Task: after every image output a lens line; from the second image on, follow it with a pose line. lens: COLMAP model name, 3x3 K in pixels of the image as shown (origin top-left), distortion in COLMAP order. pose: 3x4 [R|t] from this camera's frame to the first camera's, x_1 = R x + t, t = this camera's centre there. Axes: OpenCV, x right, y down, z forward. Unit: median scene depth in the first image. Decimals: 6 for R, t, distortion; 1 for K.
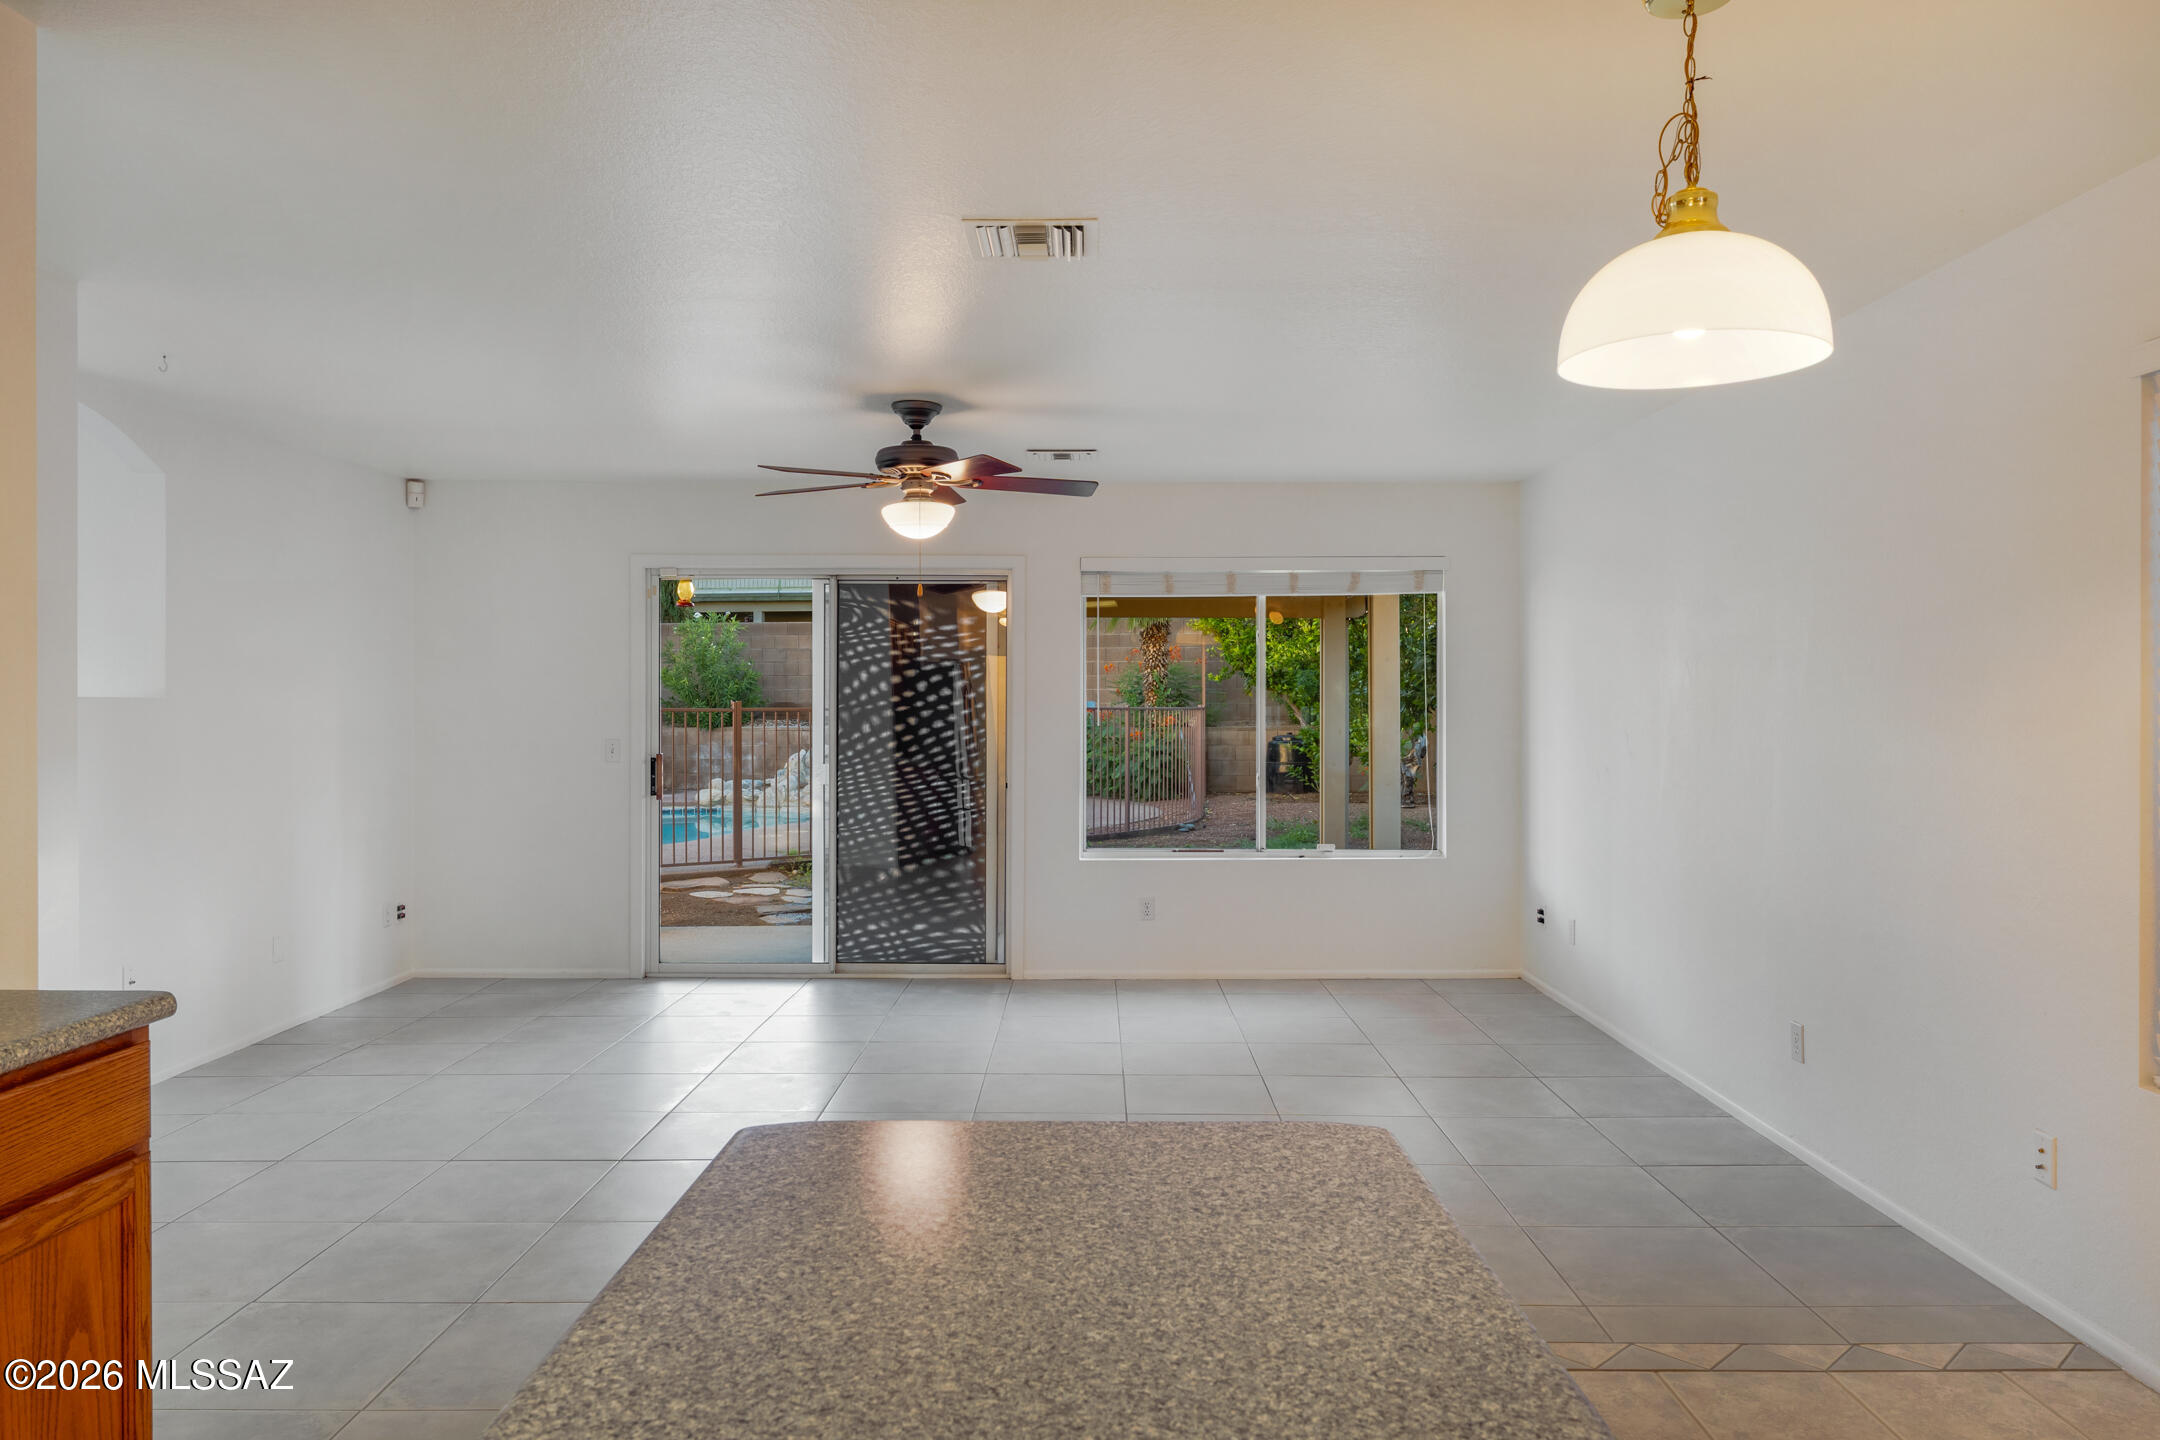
lens RADIAL K [[1465.6, 0, 1091.7], [0, 1465.6, 731.1], [0, 0, 1]] dist [0.002972, -0.008591]
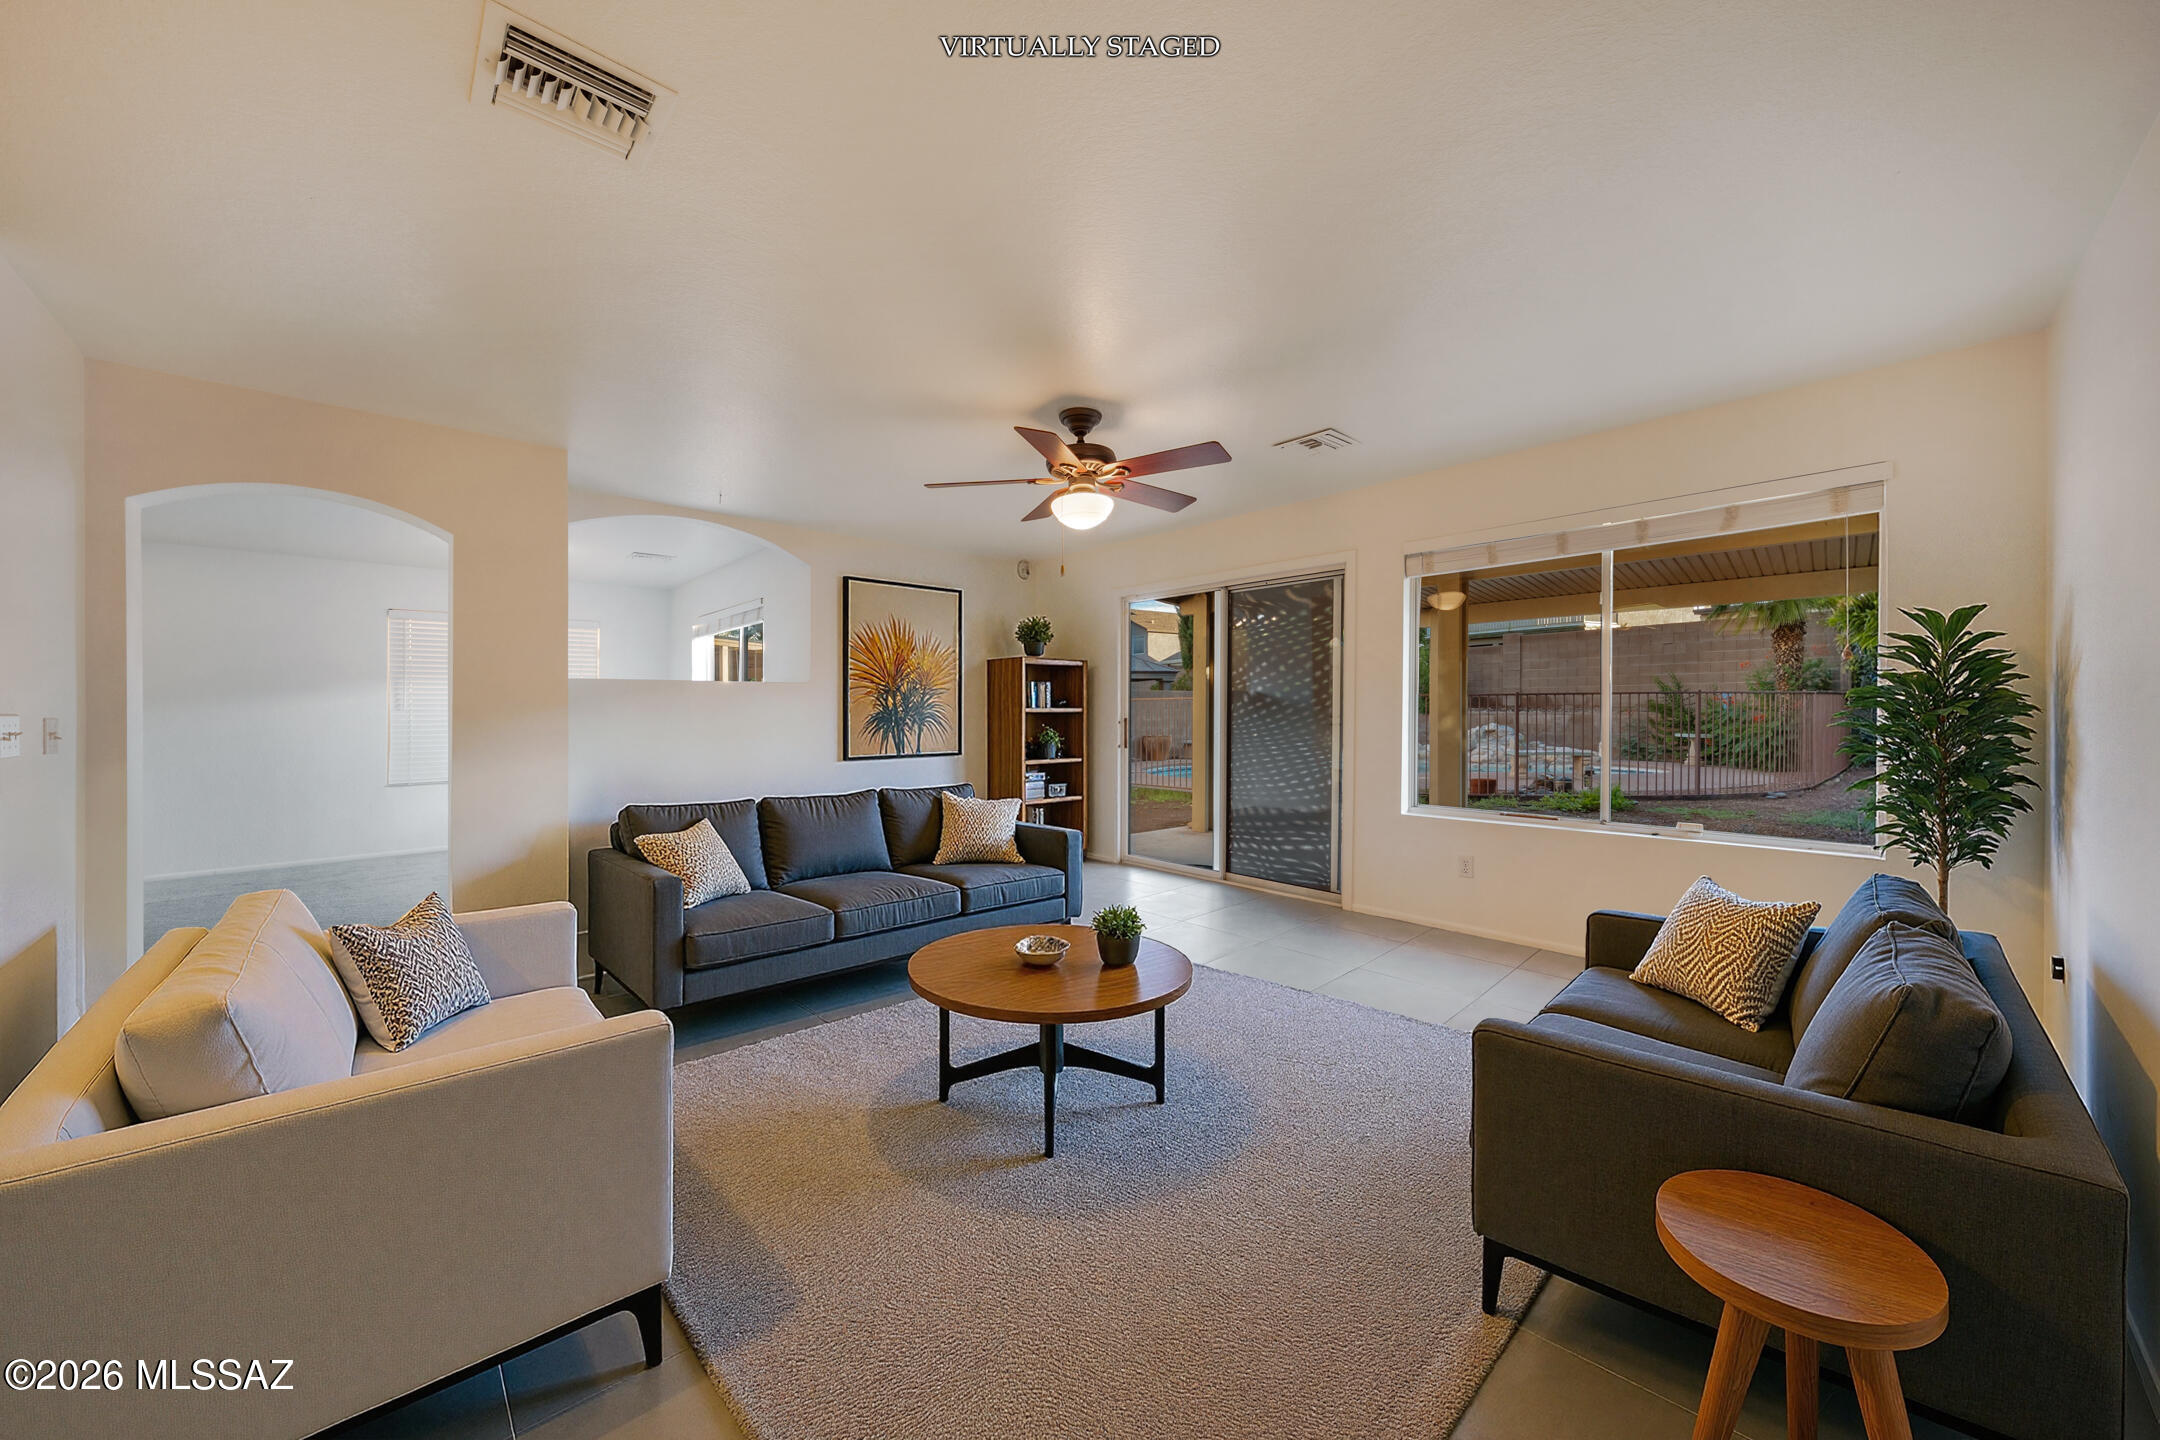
lens RADIAL K [[737.1, 0, 1081.0], [0, 737.1, 710.2], [0, 0, 1]] dist [-0.001297, -0.000120]
pose [[0.692599, -0.003477, -0.721315, 0.228392], [-0.004938, 0.999942, -0.009561, 0.015832], [0.721306, 0.010184, 0.692541, 0.438150]]
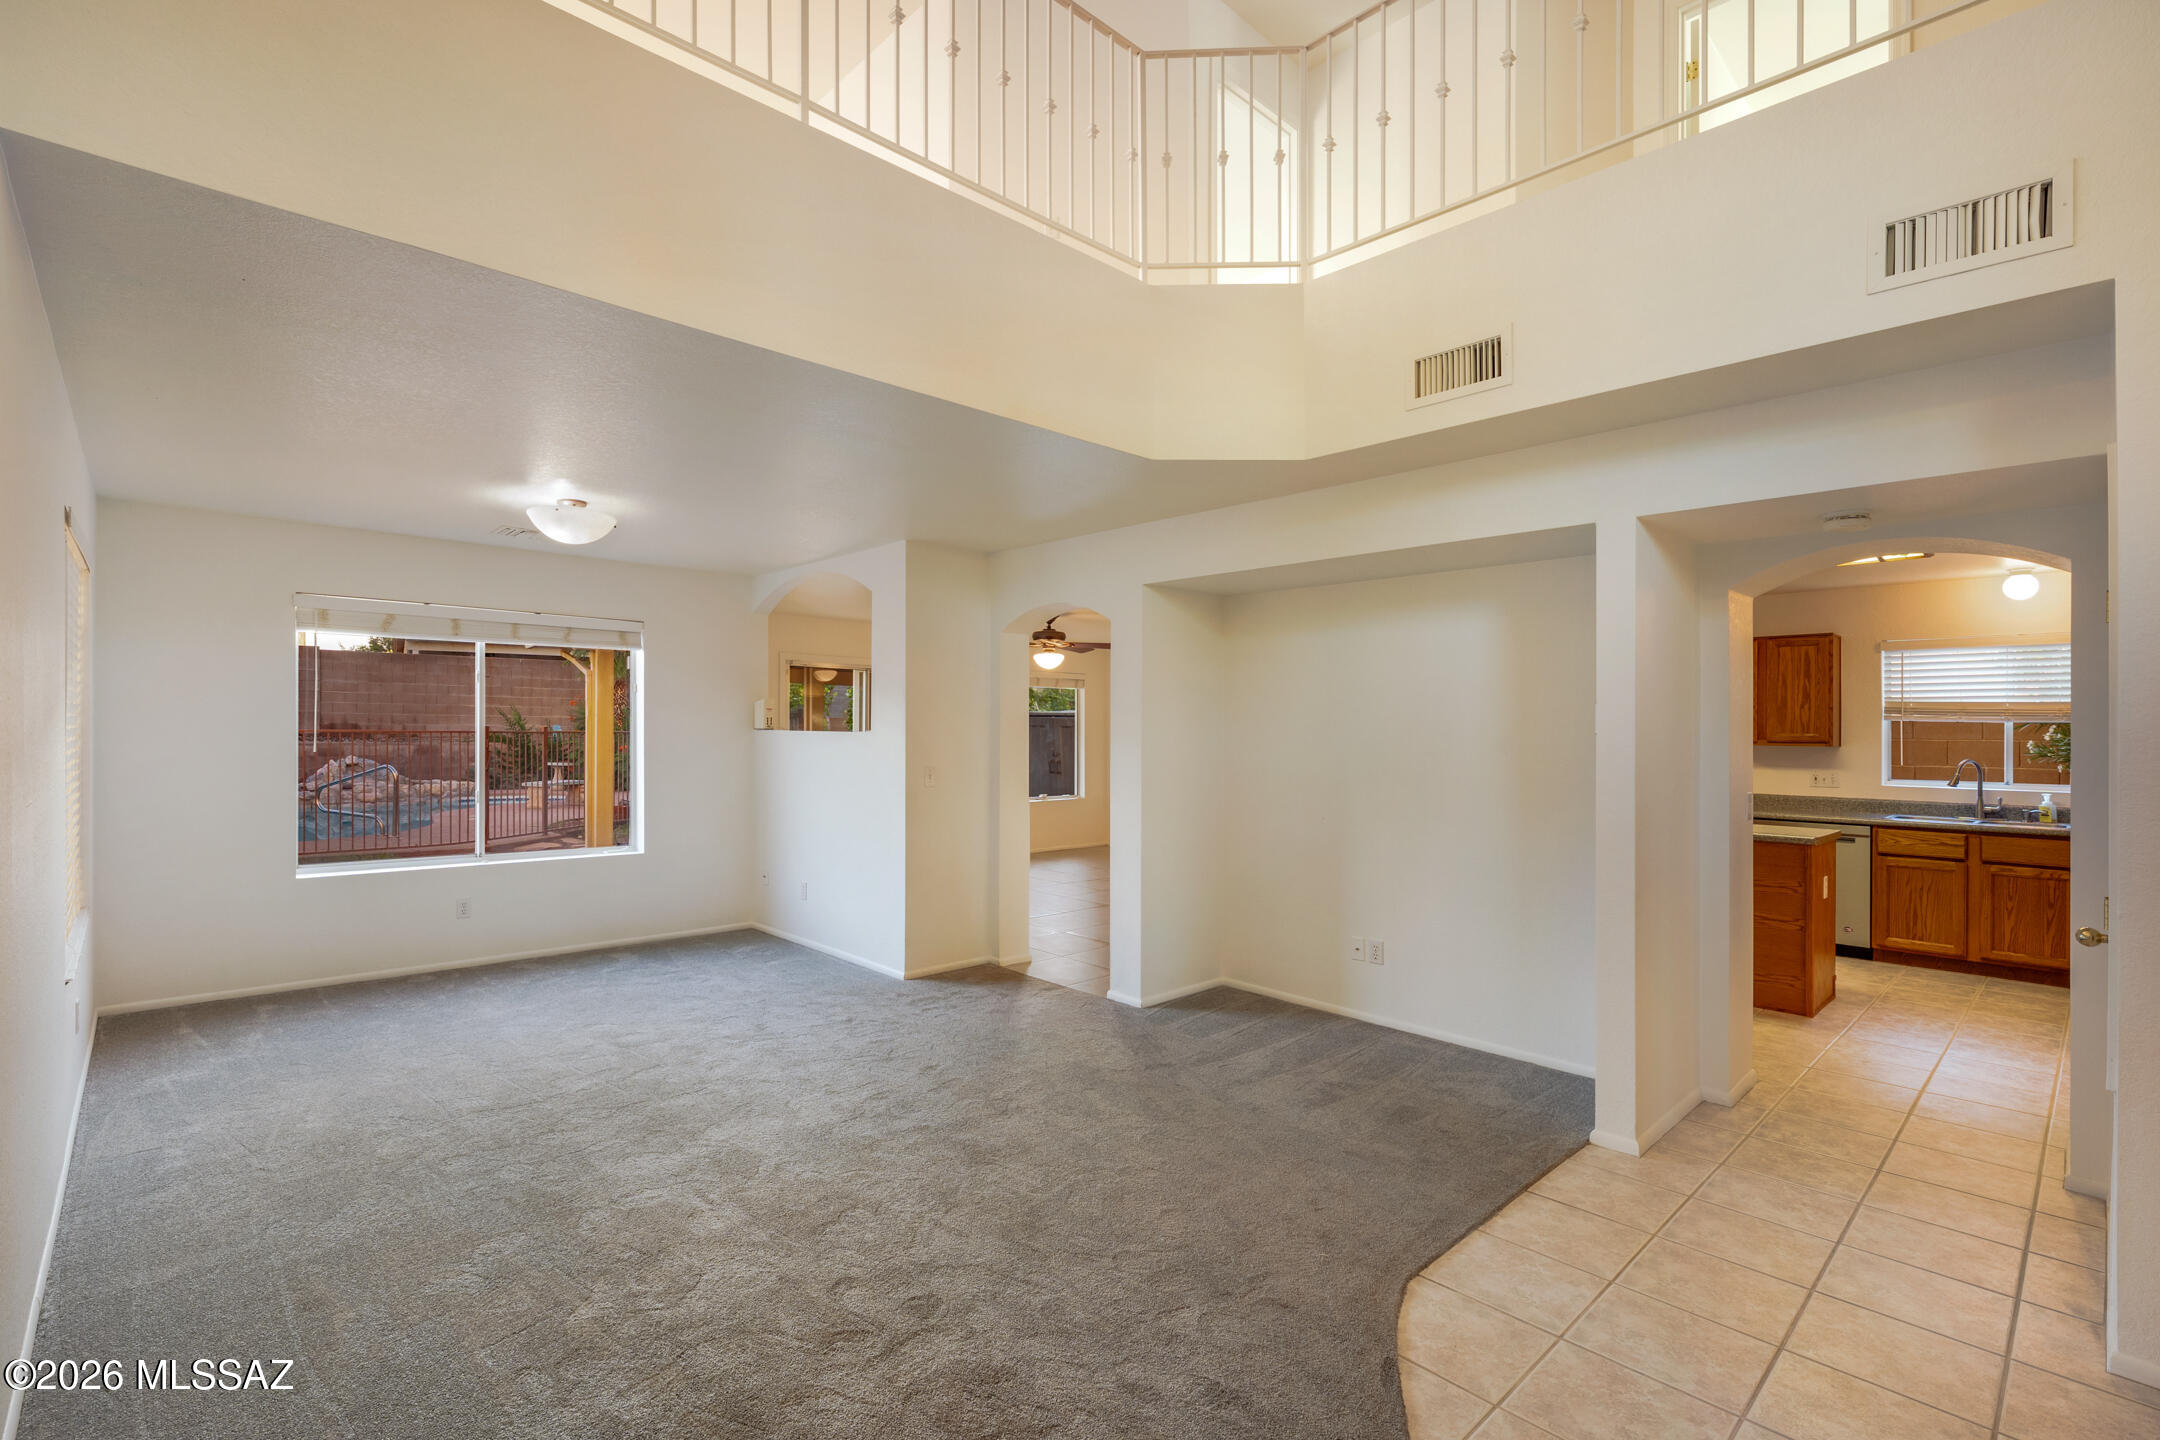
lens RADIAL K [[968.6, 0, 1057.7], [0, 968.6, 715.2], [0, 0, 1]] dist [0.003596, 0.000593]
pose [[0.733200, 0.018146, 0.679770, -0.885519], [0.001381, 0.999602, -0.028174, -0.005581], [-0.680011, 0.021595, 0.732884, -0.140441]]
